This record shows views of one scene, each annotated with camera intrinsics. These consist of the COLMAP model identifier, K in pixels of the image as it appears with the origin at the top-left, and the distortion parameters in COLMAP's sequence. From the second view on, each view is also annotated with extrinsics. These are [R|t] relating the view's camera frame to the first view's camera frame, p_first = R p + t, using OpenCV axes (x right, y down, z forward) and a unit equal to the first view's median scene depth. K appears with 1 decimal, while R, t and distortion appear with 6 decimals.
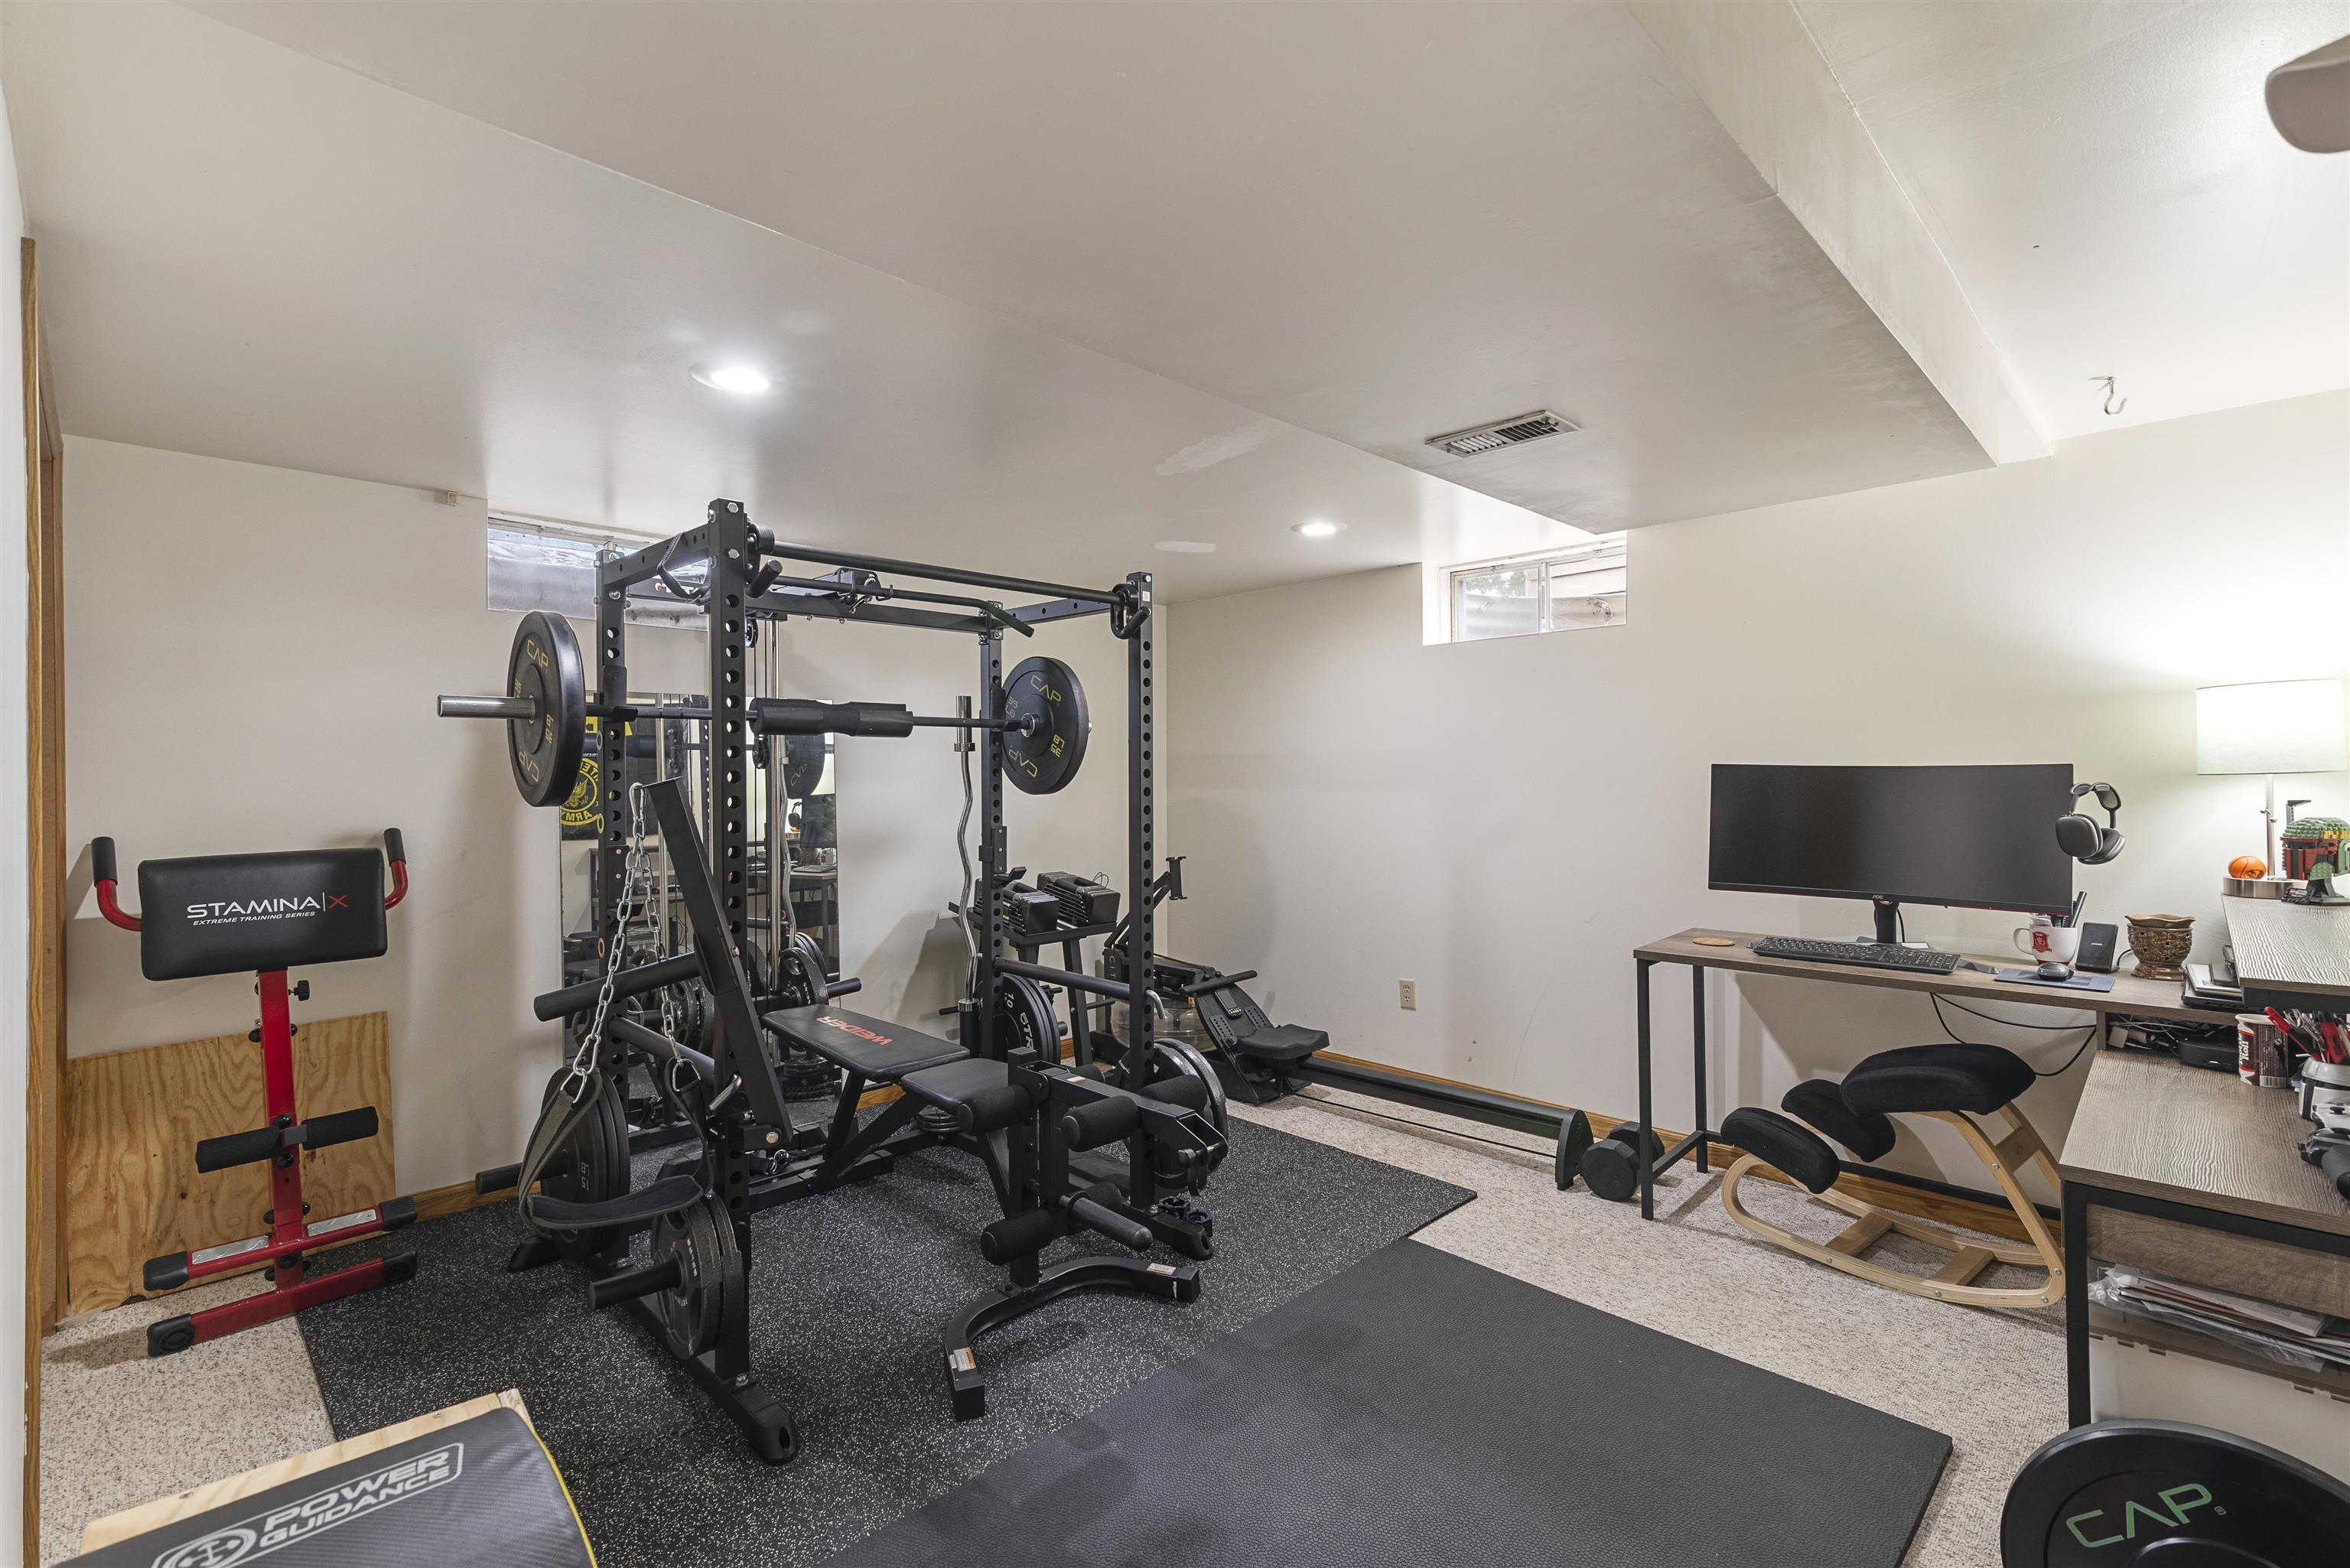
lens RADIAL K [[1064.8, 0, 1171.7], [0, 1064.8, 777.6], [0, 0, 1]] dist [0.018111, 0.000686]
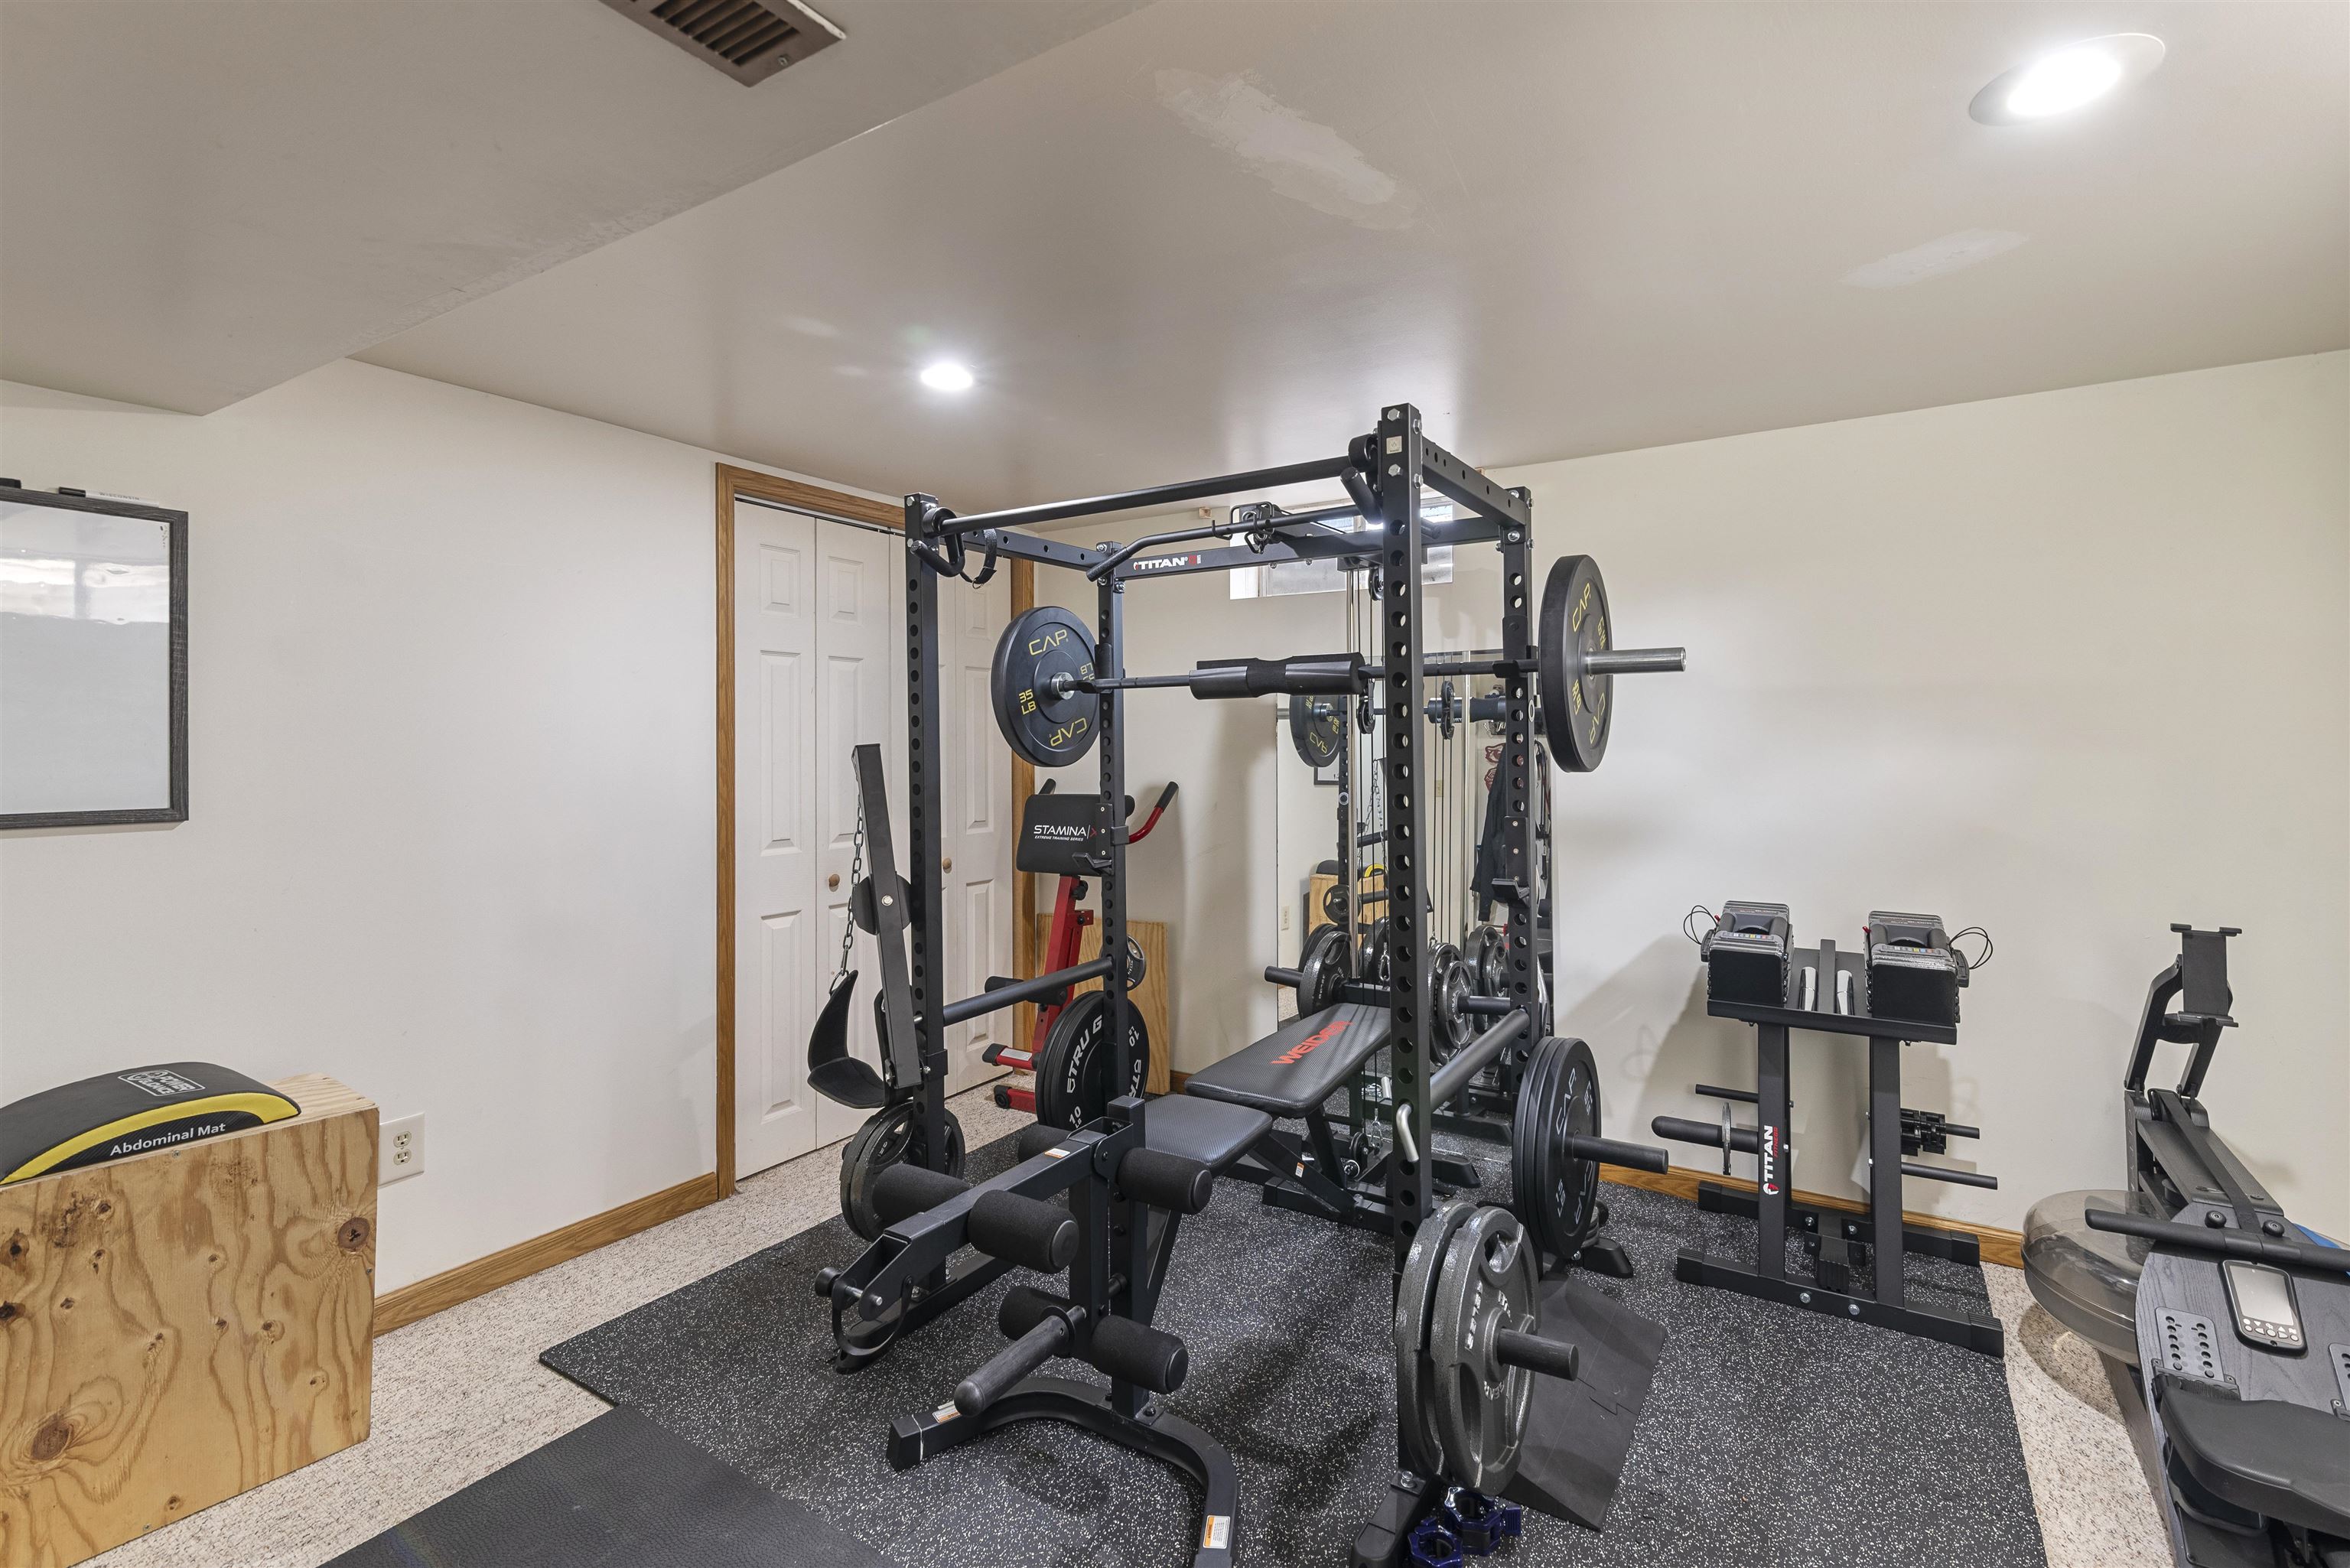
lens RADIAL K [[1064.8, 0, 1178.9], [0, 1064.8, 749.7], [0, 0, 1]] dist [0.018111, 0.000686]
pose [[0.217255, 0.012244, -0.976038, 0.536304], [0.000946, 0.999918, 0.012754, -0.007468], [0.976114, -0.003695, 0.217226, 0.760021]]
